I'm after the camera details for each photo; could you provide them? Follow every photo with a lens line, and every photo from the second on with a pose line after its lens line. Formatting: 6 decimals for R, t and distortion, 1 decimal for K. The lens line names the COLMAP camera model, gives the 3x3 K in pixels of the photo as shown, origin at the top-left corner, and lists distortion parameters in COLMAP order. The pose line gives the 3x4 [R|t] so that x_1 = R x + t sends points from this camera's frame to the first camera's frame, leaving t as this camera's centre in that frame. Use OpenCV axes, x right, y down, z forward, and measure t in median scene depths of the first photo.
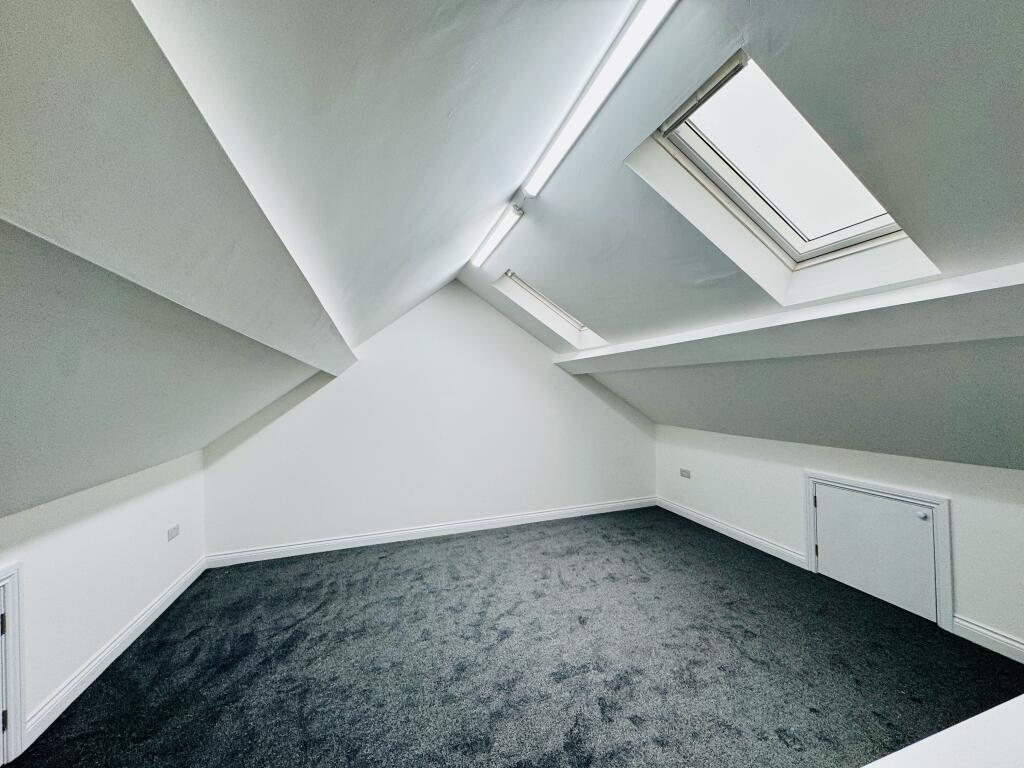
lens RADIAL K [[406.4, 0, 507.3], [0, 406.4, 386.7], [0, 0, 1]] dist [-0.002571, -0.001486]
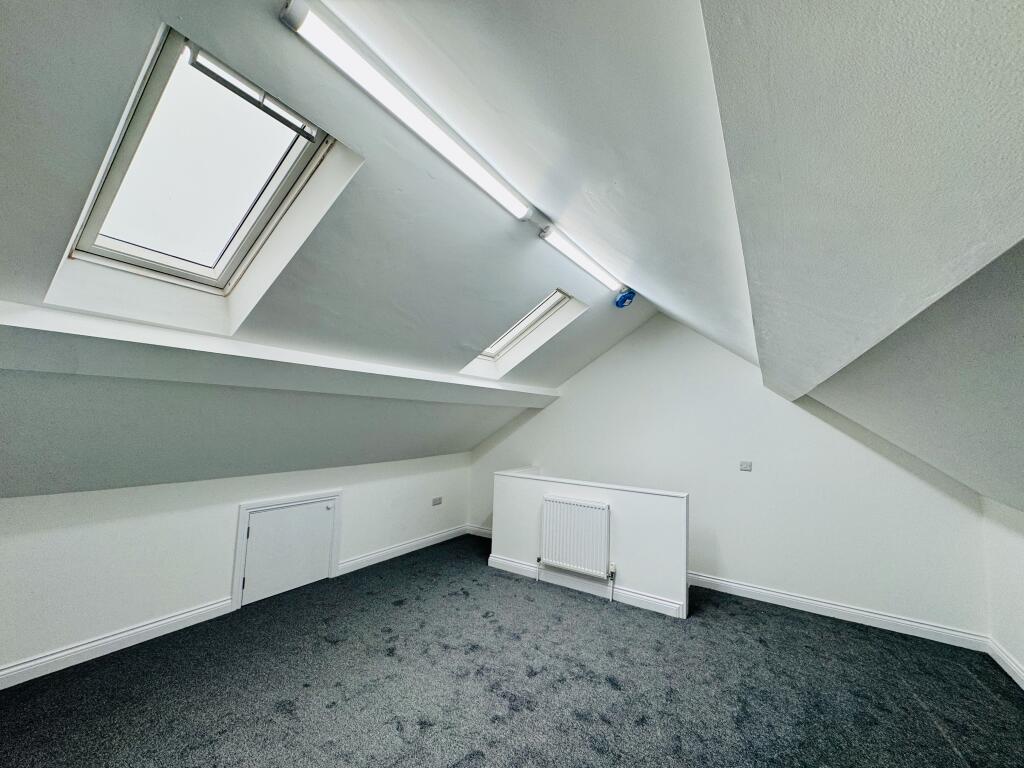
lens RADIAL K [[406.4, 0, 505.7], [0, 406.4, 384.3], [0, 0, 1]] dist [-0.002571, -0.001486]
pose [[-0.657354, 0.064859, 0.750786, -0.531482], [-0.020239, 0.994410, -0.103626, 0.009274], [-0.753311, -0.083314, -0.652367, 1.449443]]
